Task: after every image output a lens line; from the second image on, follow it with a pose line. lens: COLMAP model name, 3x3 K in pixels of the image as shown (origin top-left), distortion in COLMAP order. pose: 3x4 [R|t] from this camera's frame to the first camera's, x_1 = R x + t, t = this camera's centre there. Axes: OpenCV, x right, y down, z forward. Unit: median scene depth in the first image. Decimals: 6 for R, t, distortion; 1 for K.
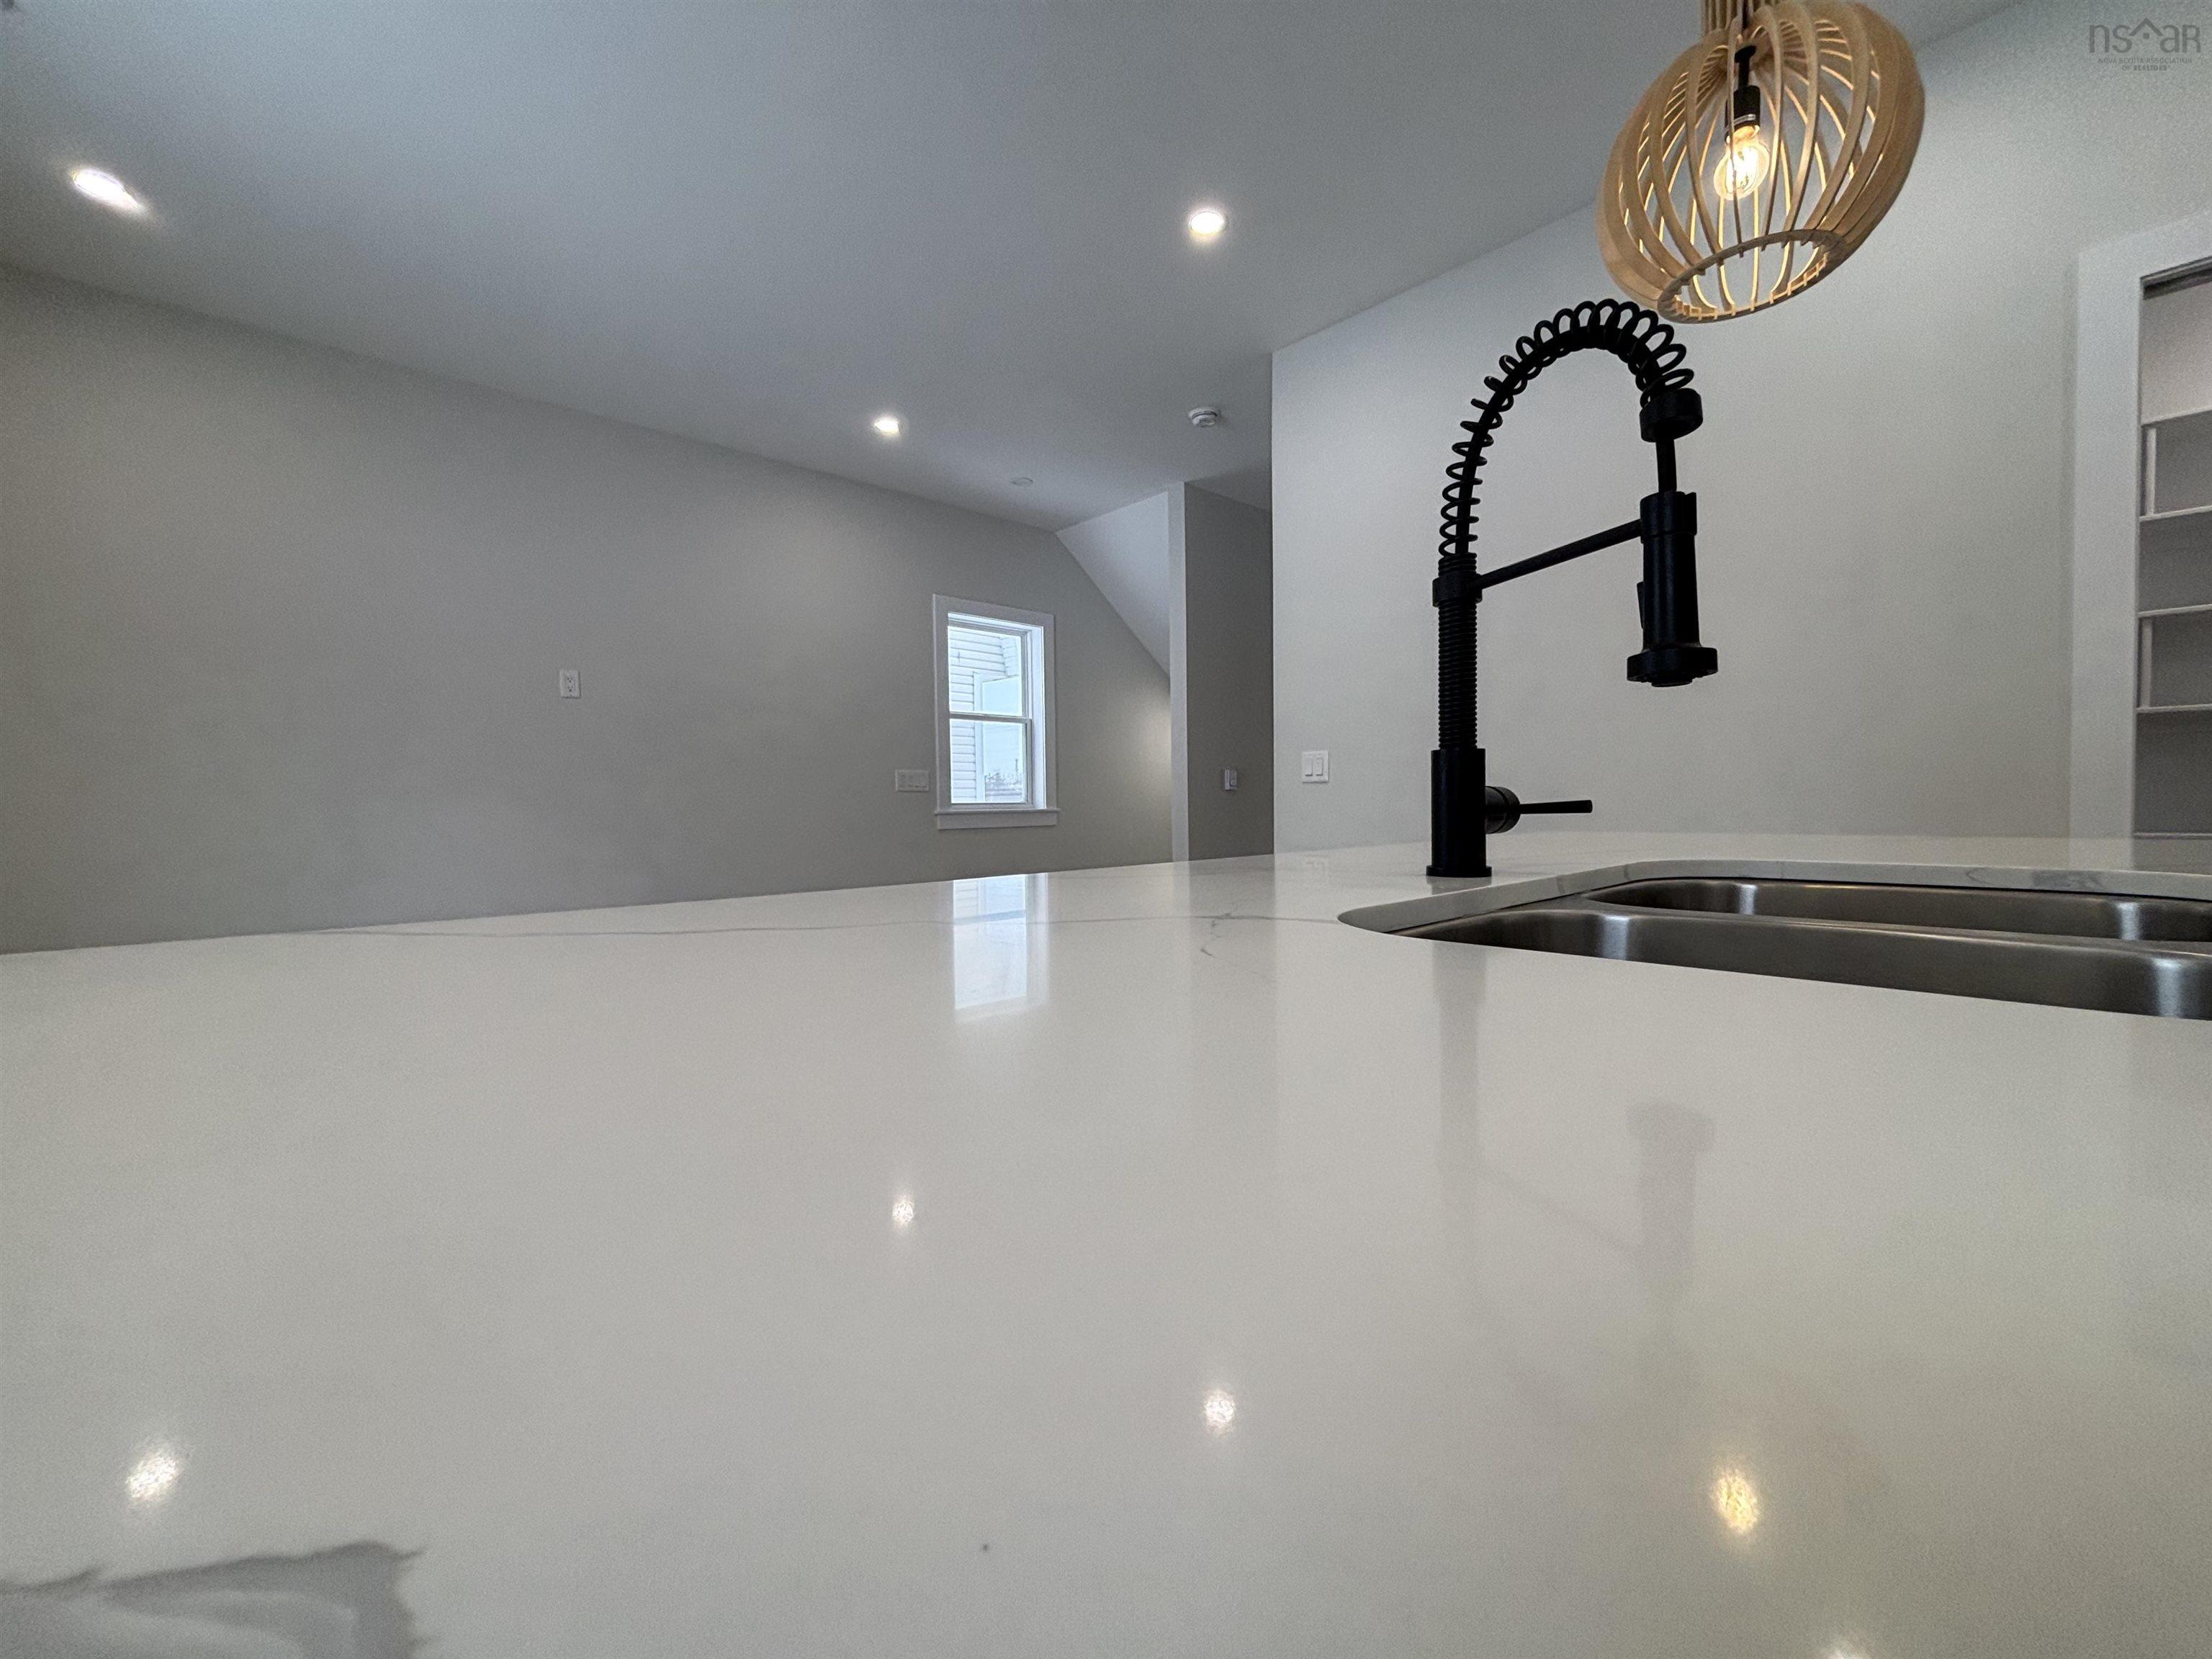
lens RADIAL K [[880.6, 0, 1102.8], [0, 880.6, 828.3], [0, 0, 1]] dist [-0.001784, 0.000021]
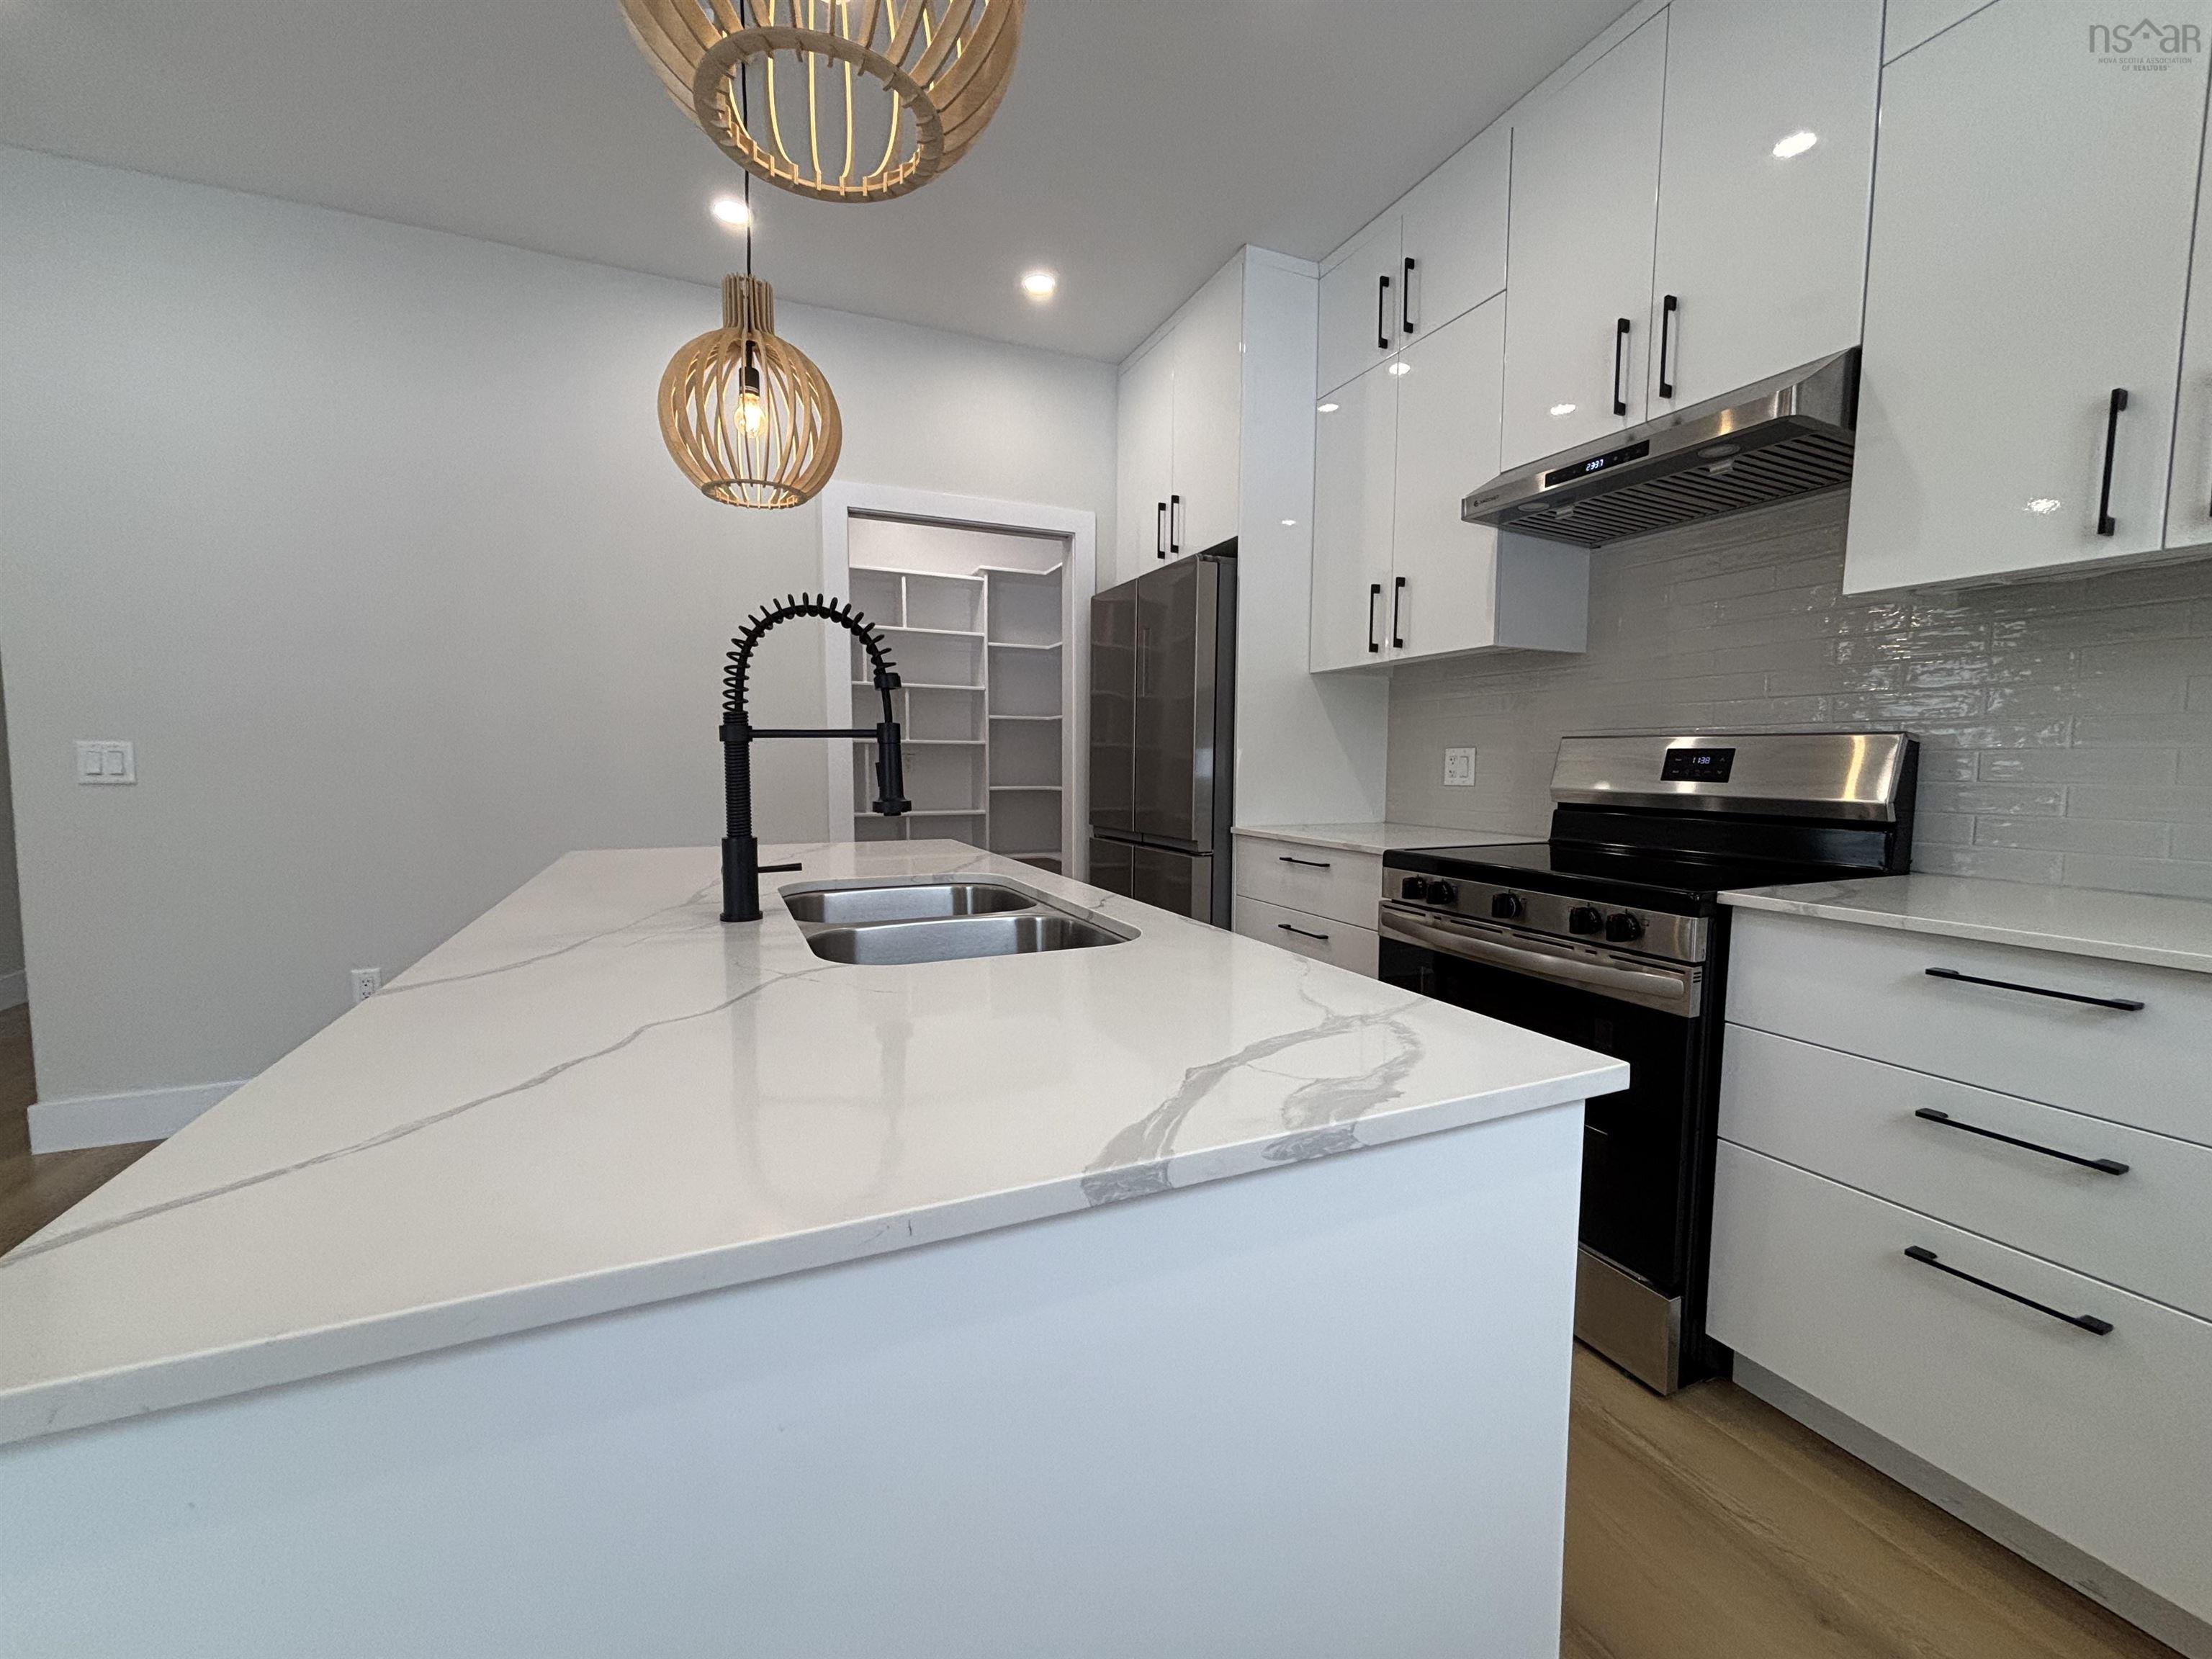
lens RADIAL K [[880.6, 0, 1102.8], [0, 880.6, 828.3], [0, 0, 1]] dist [-0.001784, 0.000021]
pose [[0.300936, -0.067561, 0.951248, -0.870783], [0.018234, 0.997713, 0.065092, -0.195545], [-0.953470, -0.002243, 0.301479, -0.065196]]
